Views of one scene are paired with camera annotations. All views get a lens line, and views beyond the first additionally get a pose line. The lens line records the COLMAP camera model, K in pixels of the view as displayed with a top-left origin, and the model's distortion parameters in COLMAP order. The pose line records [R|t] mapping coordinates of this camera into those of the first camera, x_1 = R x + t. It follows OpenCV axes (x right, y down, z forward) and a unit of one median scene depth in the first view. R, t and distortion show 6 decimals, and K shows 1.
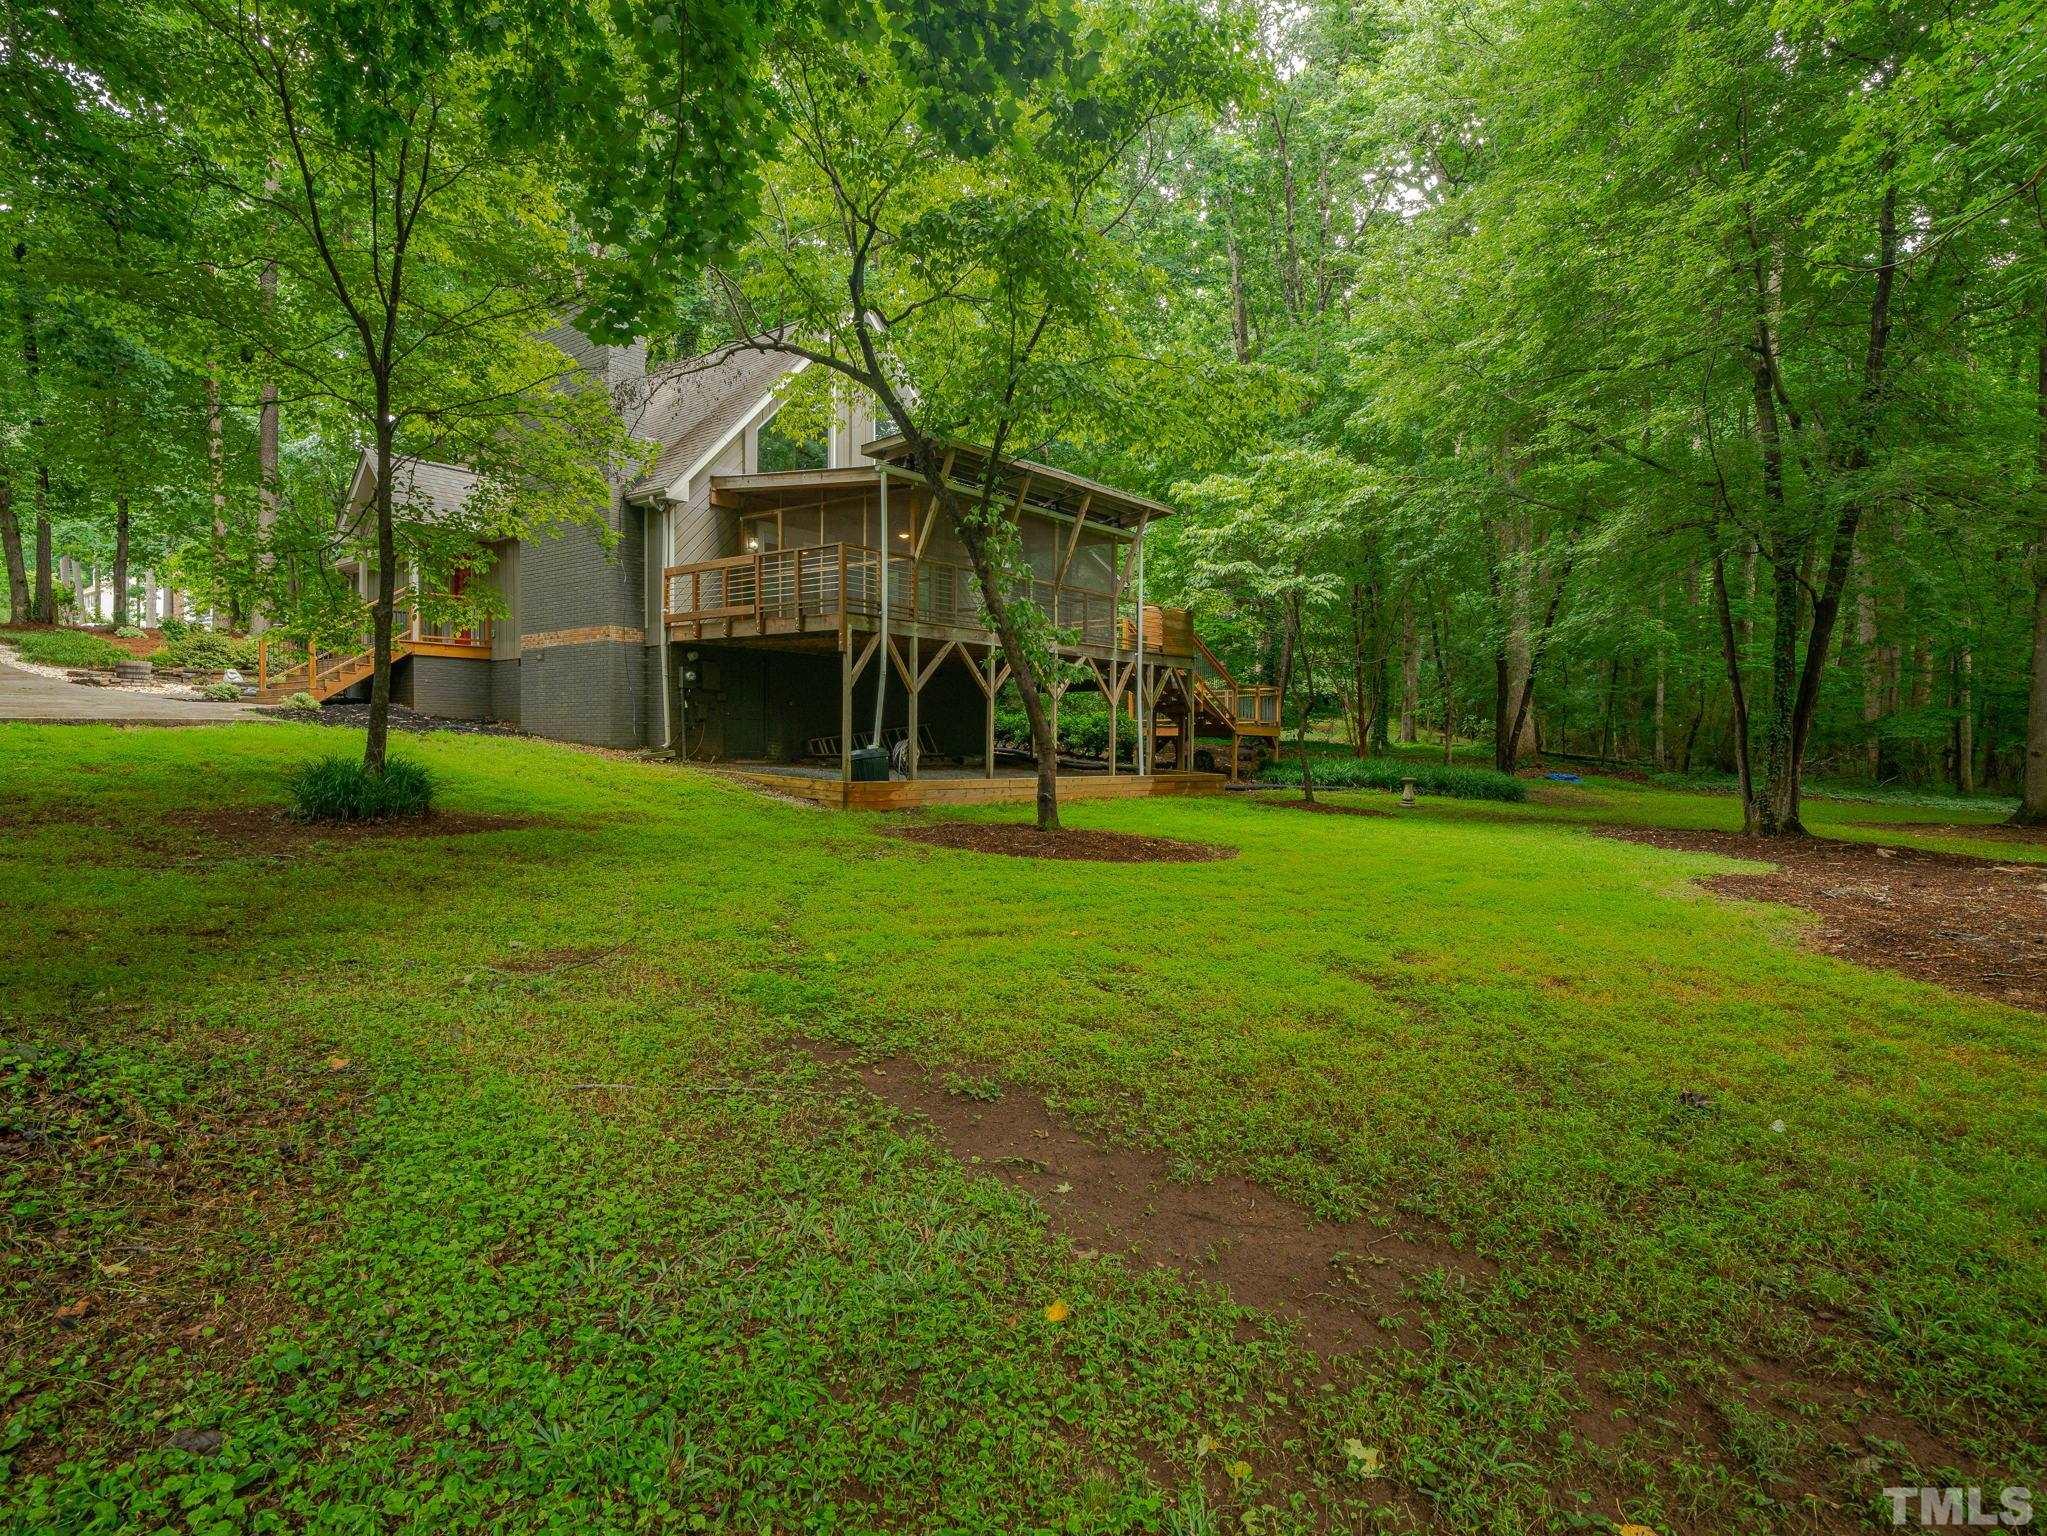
lens RADIAL K [[908.0, 0, 1023.5], [0, 908.0, 768.0], [0, 0, 1]] dist [-0.000732, 0.000159]
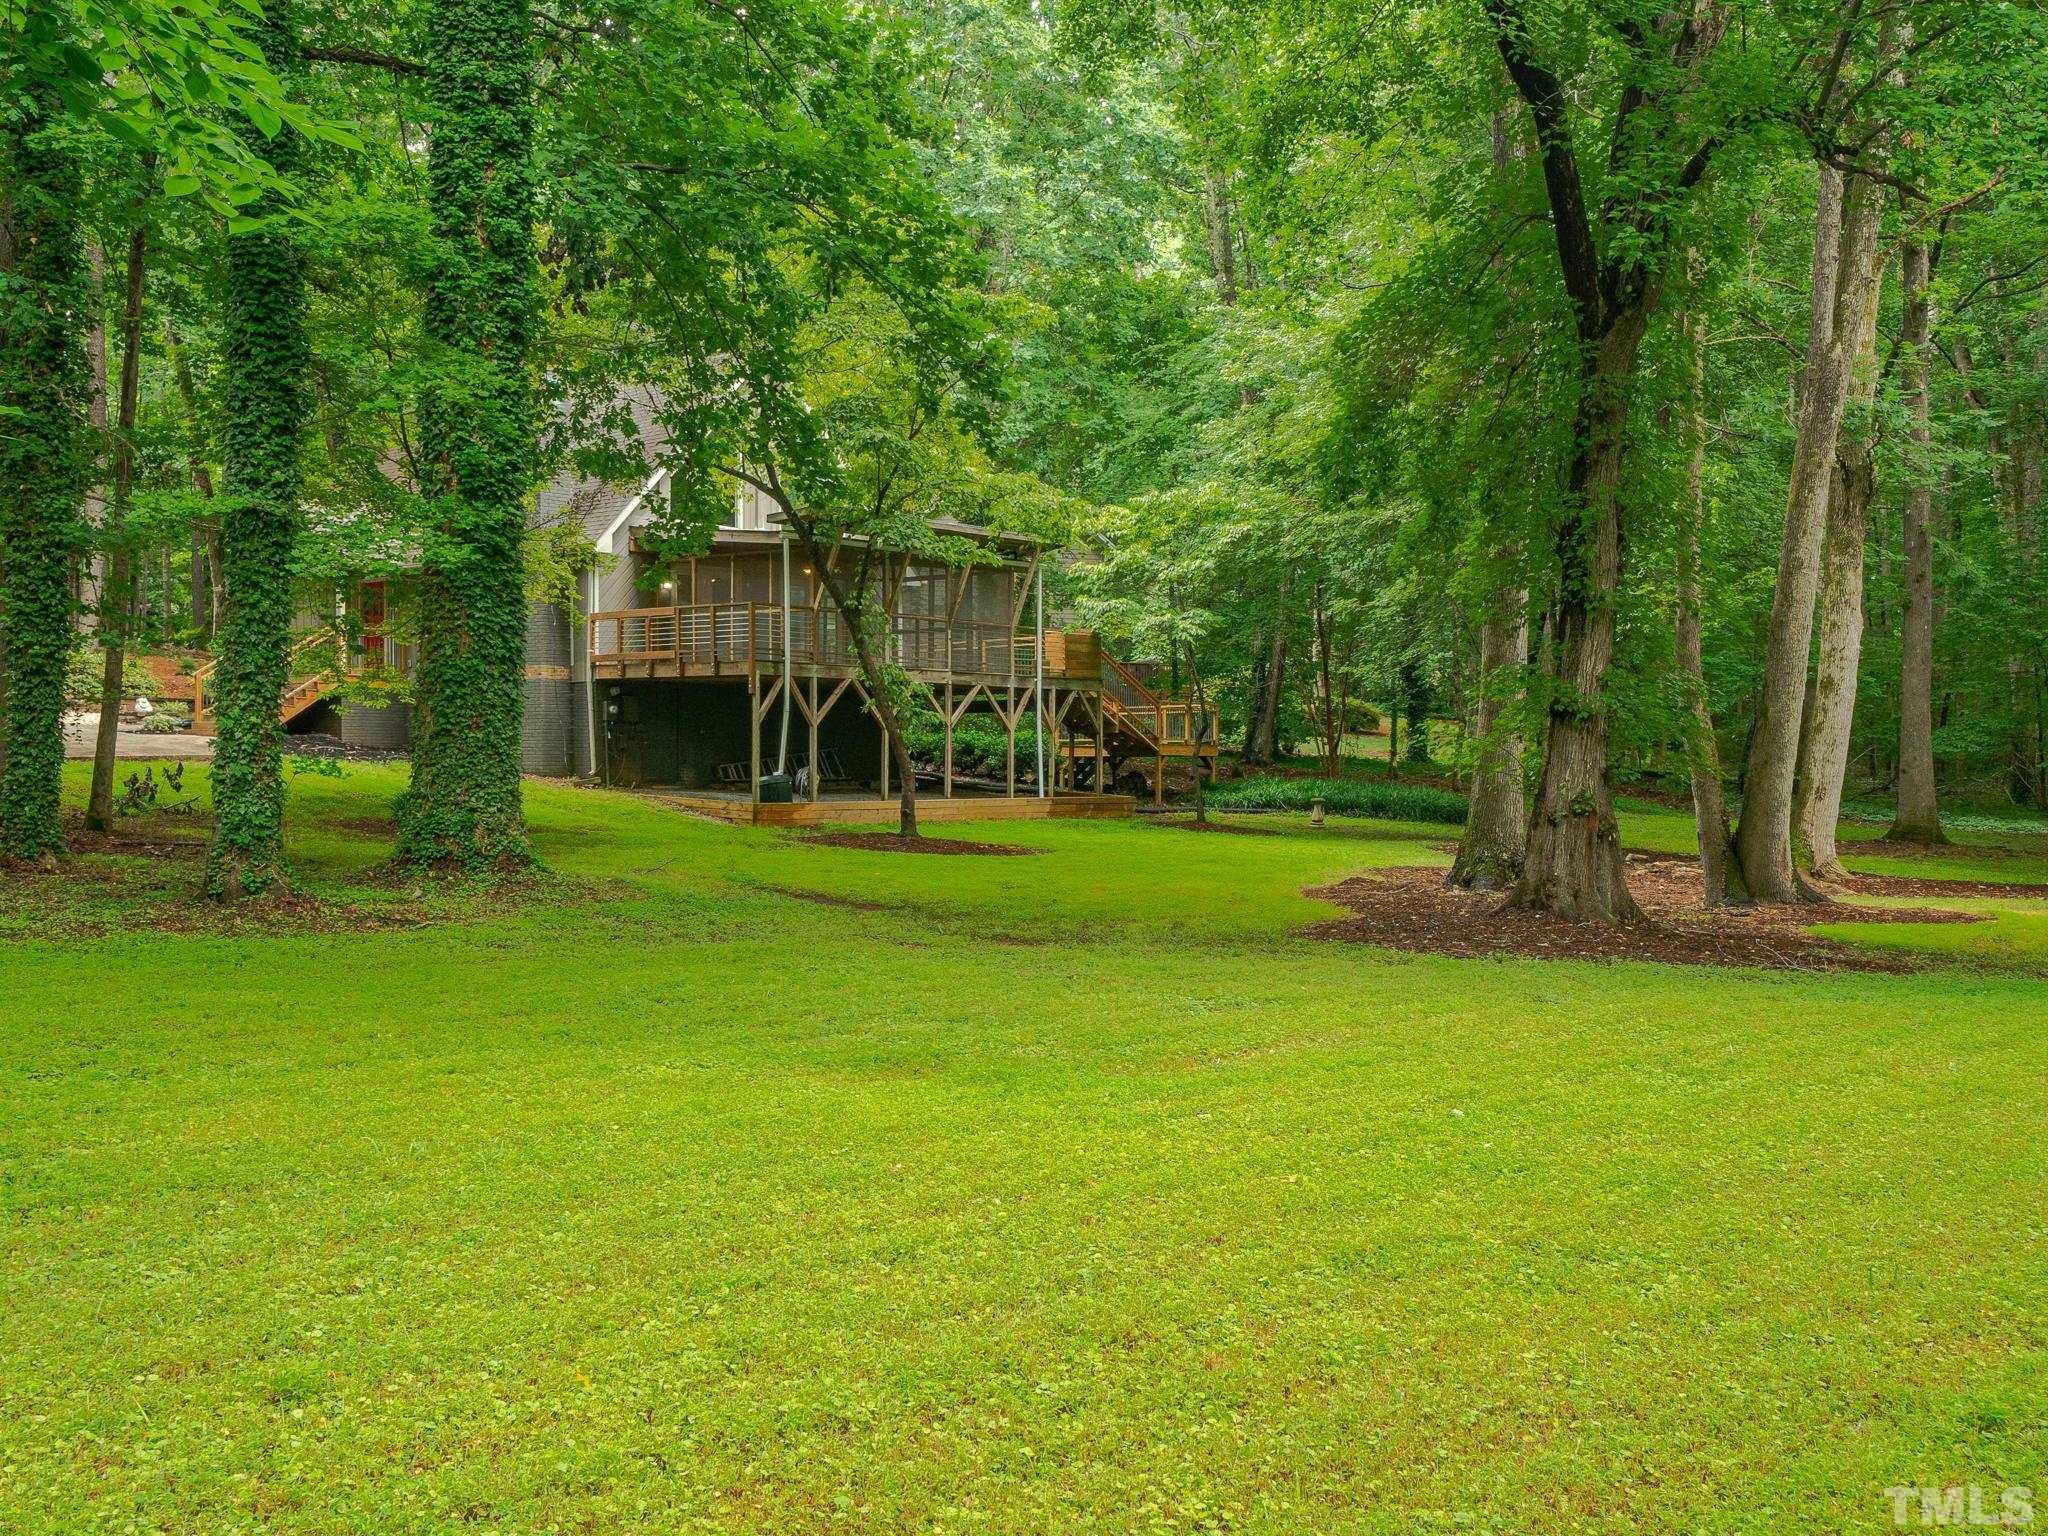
lens RADIAL K [[1523.7, 0, 1024.0], [0, 1523.7, 768.0], [0, 0, 1]] dist [0.003084, 0.000109]
pose [[0.999895, -0.007664, -0.012271, 0.159123], [0.007454, 0.999826, -0.017117, 0.004926], [0.012400, 0.017024, 0.999778, -0.870844]]
